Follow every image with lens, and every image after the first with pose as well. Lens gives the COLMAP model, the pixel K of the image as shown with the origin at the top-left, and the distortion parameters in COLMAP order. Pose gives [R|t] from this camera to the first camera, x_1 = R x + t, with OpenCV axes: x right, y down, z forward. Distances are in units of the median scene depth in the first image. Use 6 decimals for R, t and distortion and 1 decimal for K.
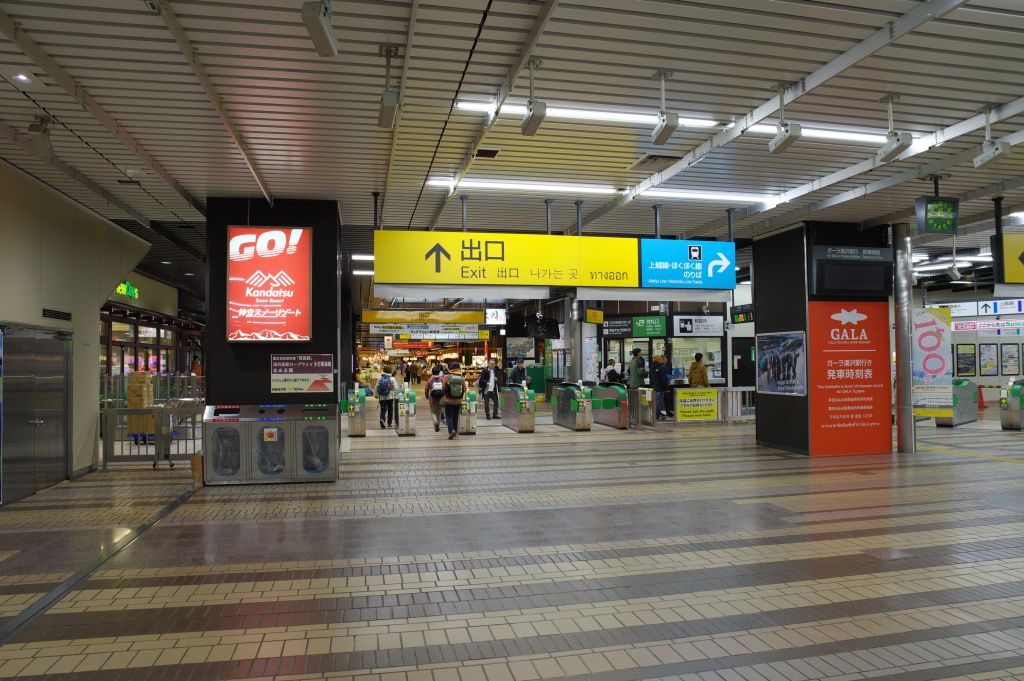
lens RADIAL K [[712.5, 0, 529.6], [0, 712.5, 344.2], [0, 0, 1]] dist [-0.113680, 0.074190]
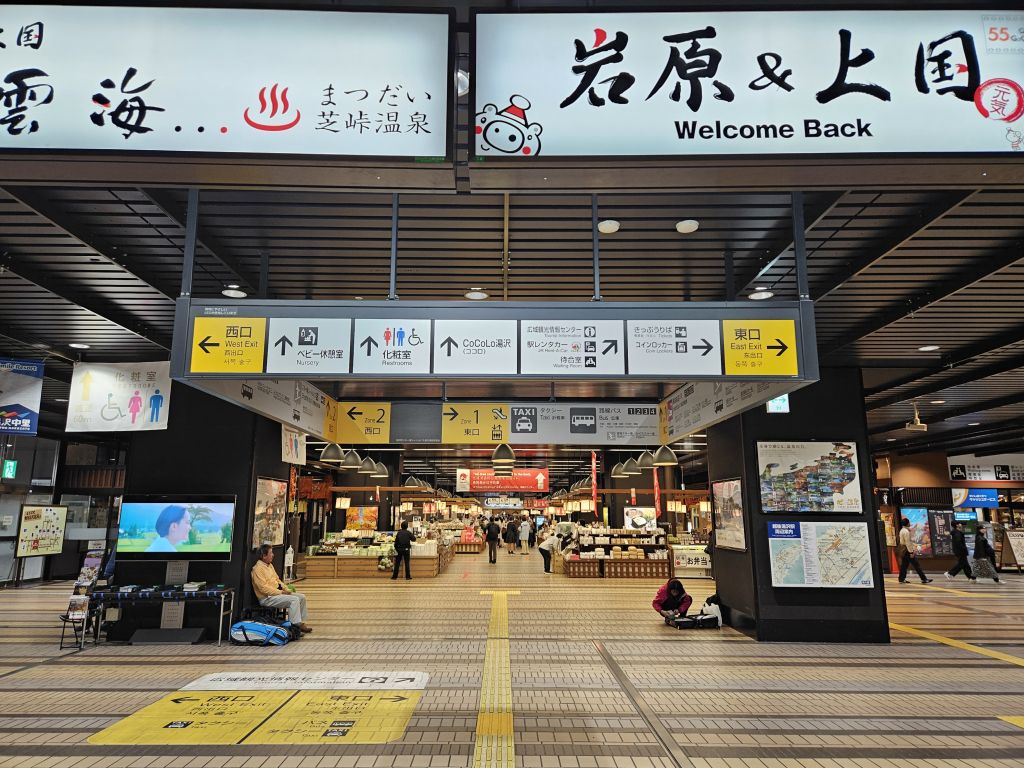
lens RADIAL K [[686.9, 0, 512.0], [0, 686.9, 384.0], [0, 0, 1]] dist [0.102022, -0.092367]
pose [[0.978294, -0.030315, -0.204990, -0.057090], [-0.004021, 0.986278, -0.165045, 0.011494], [0.207181, 0.162286, 0.964748, 0.530179]]
